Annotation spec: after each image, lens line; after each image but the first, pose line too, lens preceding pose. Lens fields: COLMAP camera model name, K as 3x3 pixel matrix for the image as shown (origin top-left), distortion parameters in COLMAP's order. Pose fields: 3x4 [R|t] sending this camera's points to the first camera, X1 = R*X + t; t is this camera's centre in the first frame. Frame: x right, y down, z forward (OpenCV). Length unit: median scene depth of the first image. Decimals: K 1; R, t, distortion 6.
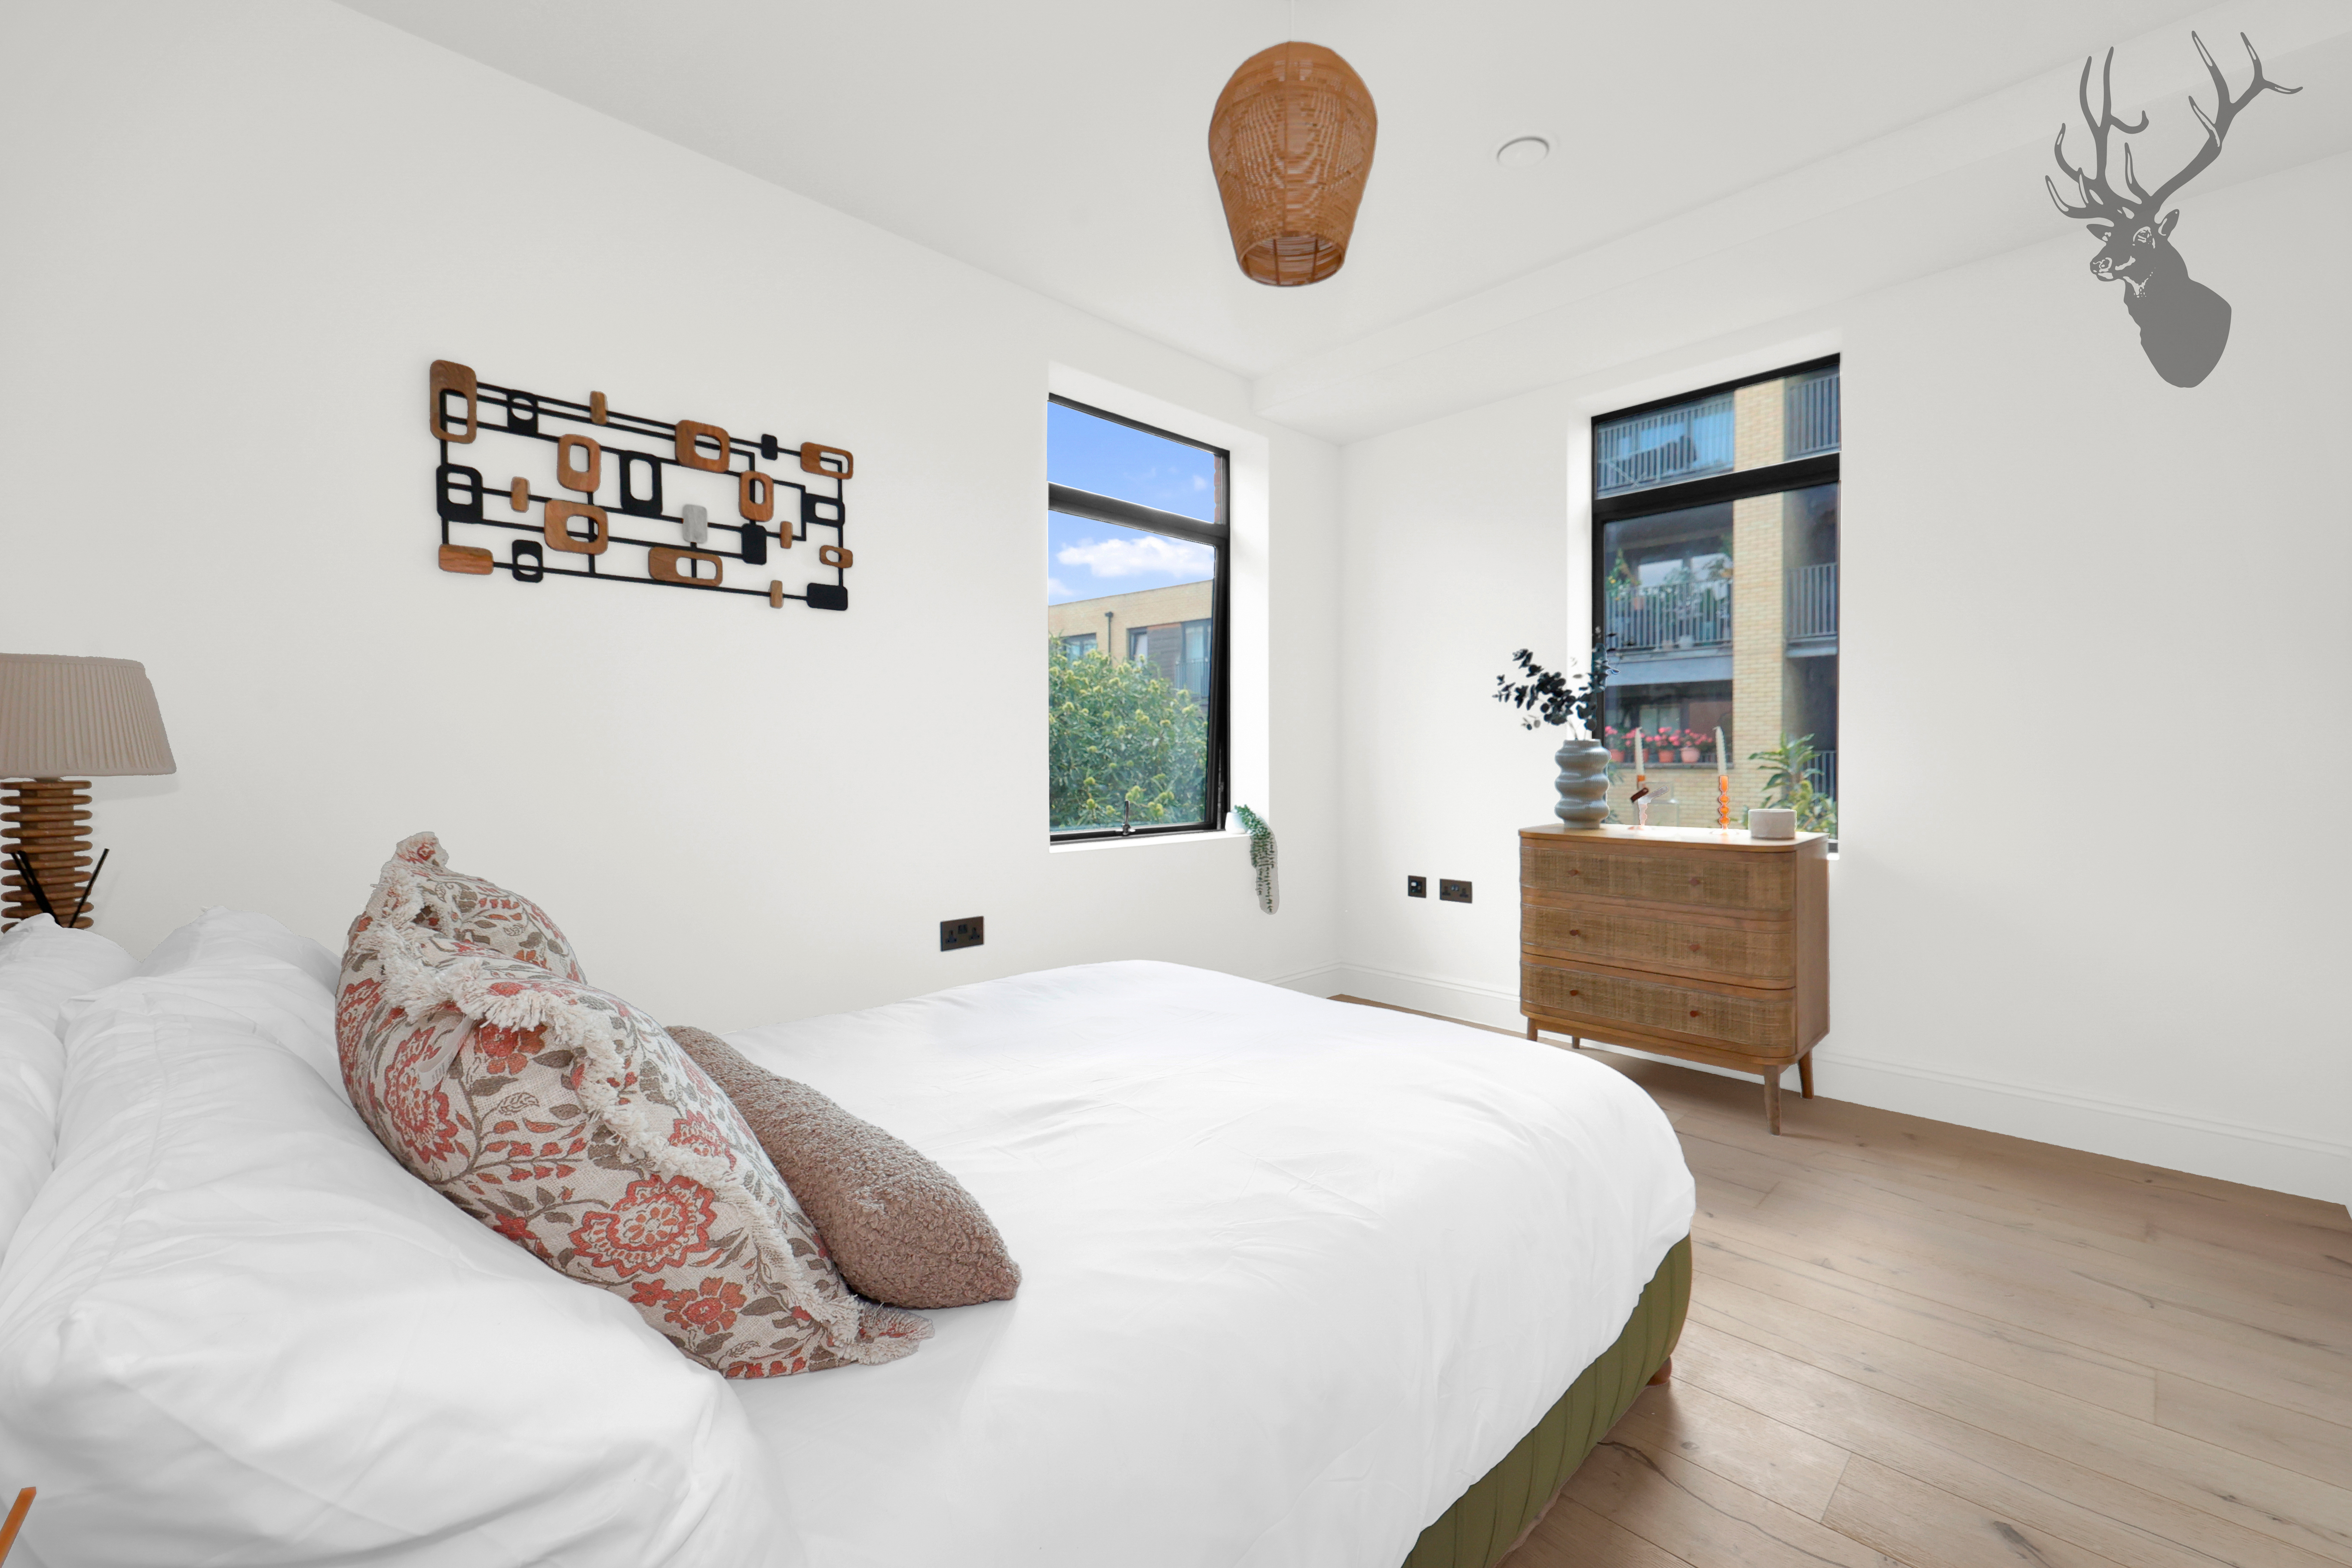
lens RADIAL K [[953.2, 0, 1180.7], [0, 953.2, 770.0], [0, 0, 1]] dist [-0.005971, 0.000247]
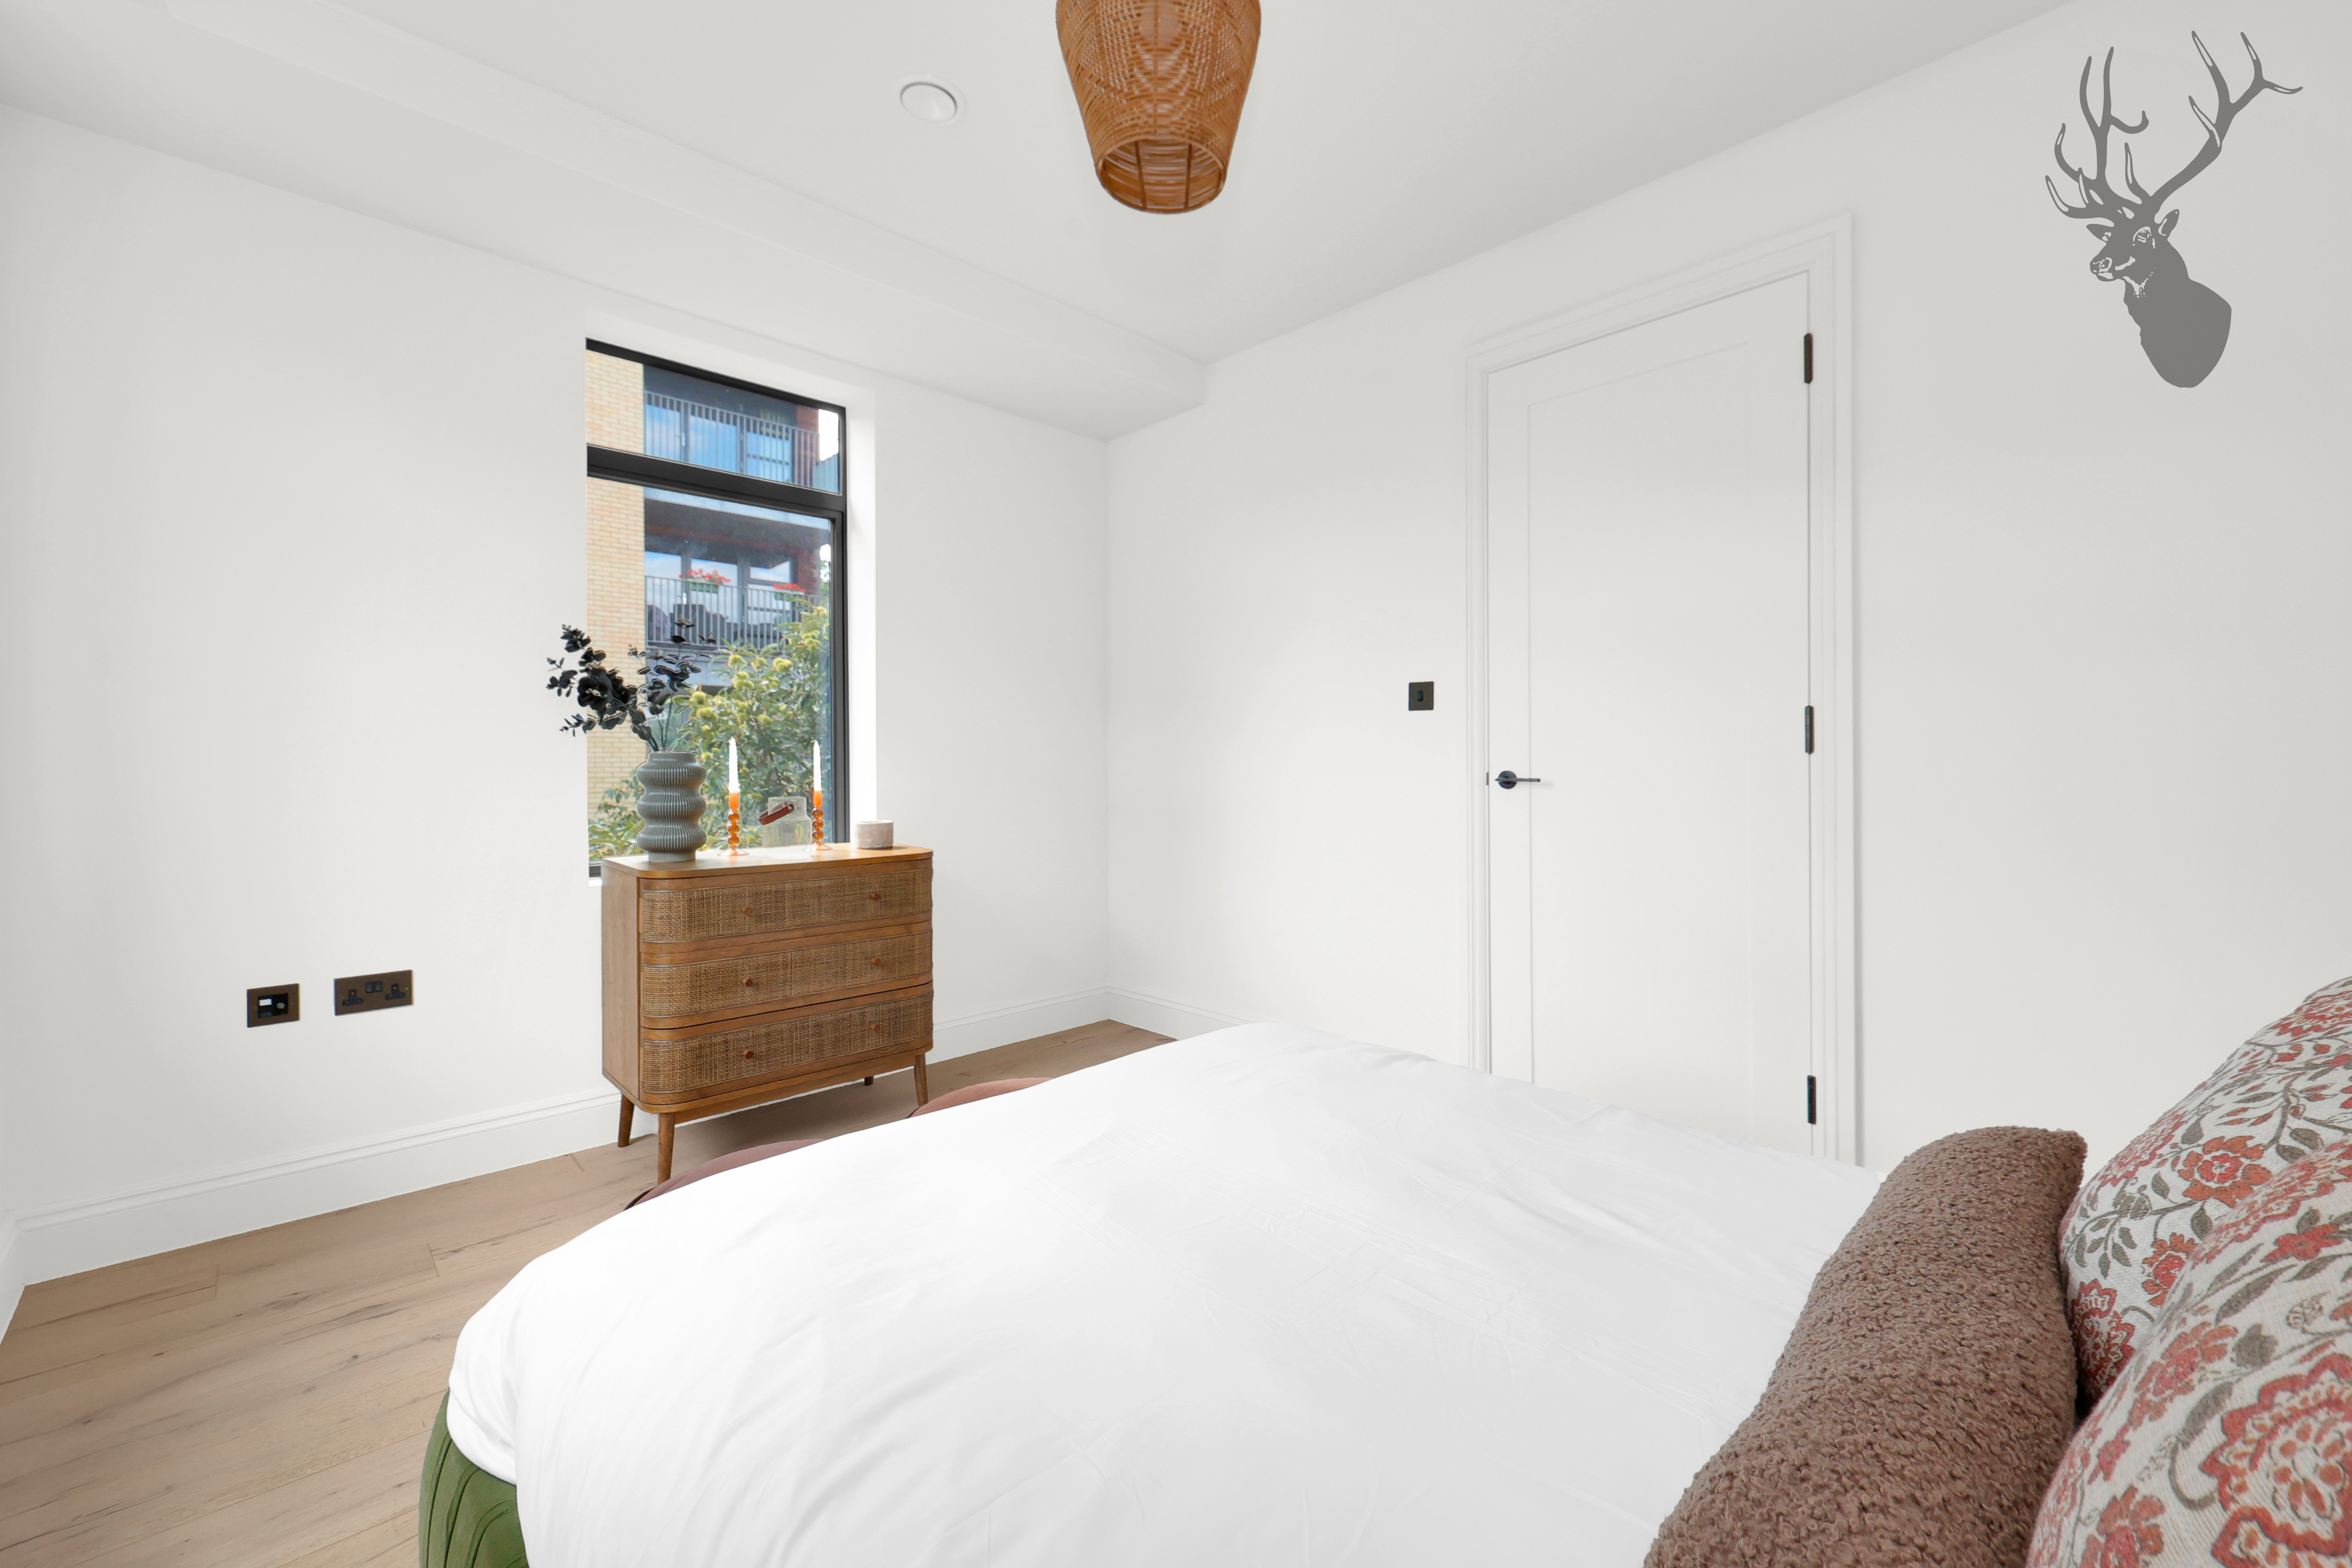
lens RADIAL K [[953.2, 0, 1180.5], [0, 953.2, 772.5], [0, 0, 1]] dist [-0.005971, 0.000247]
pose [[-0.002419, -0.005463, 0.999982, -0.443040], [0.018478, 0.999814, 0.005507, -0.012315], [-0.999826, 0.018491, -0.002317, 0.646313]]
